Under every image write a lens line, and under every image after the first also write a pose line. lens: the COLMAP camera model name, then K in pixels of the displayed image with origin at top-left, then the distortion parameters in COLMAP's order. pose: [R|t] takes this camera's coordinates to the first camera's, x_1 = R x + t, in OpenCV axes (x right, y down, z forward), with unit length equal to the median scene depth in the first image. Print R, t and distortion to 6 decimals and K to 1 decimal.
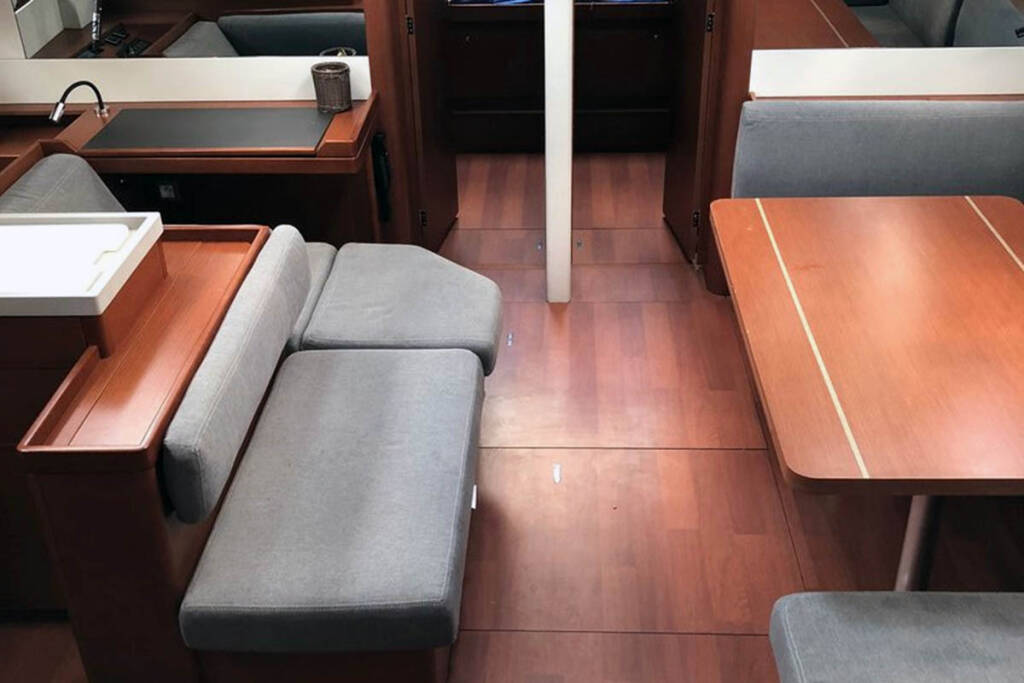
lens RADIAL K [[1069.9, 0, 524.6], [0, 1069.9, 342.6], [0, 0, 1]] dist [-0.000368, -0.002984]
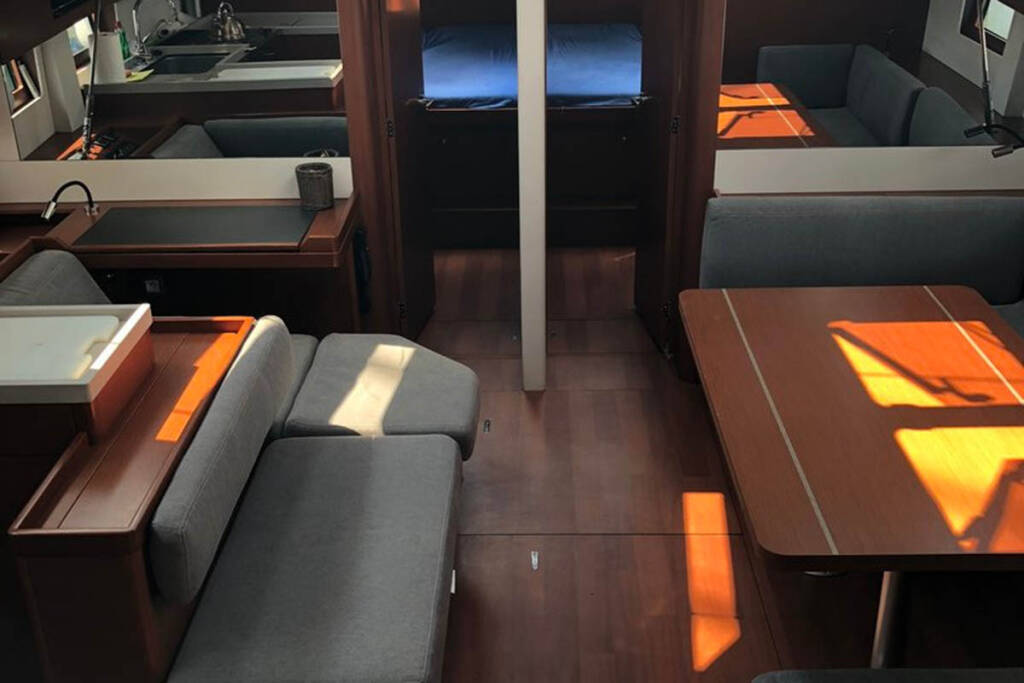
lens RADIAL K [[1060.3, 0, 514.9], [0, 1060.3, 311.6], [0, 0, 1]] dist [0.012456, -0.010375]
pose [[0.999869, -0.005750, 0.015142, -0.001776], [0.007481, 0.993120, -0.116860, 0.005850], [-0.014366, 0.116958, 0.993033, -0.018746]]
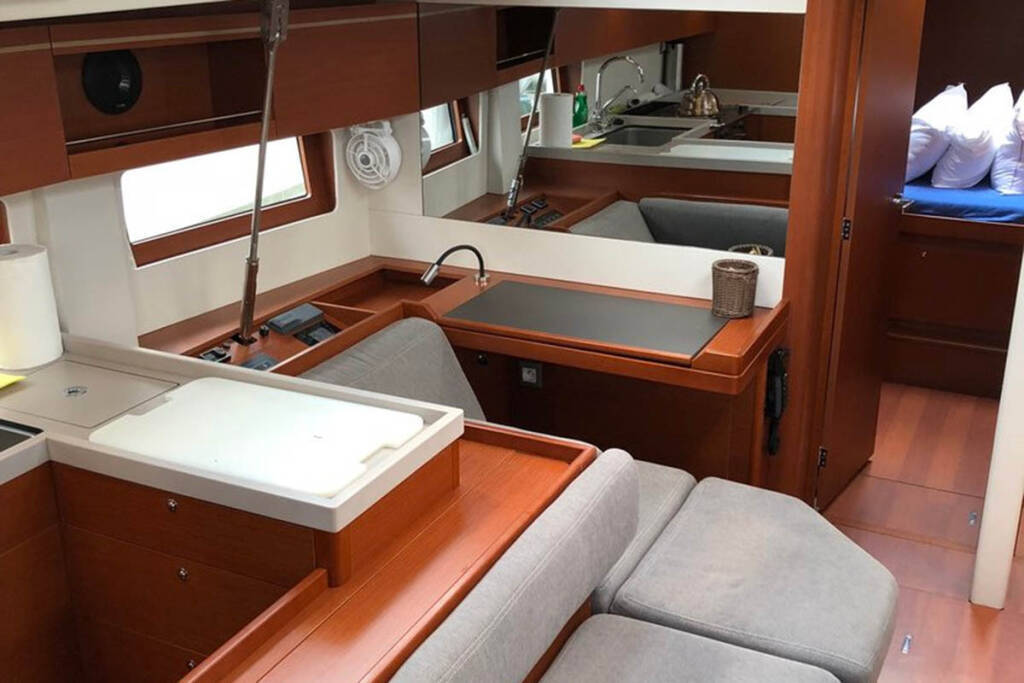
lens RADIAL K [[1136.0, 0, 512.0], [0, 1136.0, 341.5], [0, 0, 1]] dist [0.277532, -0.782773]
pose [[0.914244, 0.155850, -0.373989, 0.006266], [-0.220817, 0.965586, -0.137420, -0.041667], [0.339702, 0.208219, 0.917196, 0.141032]]
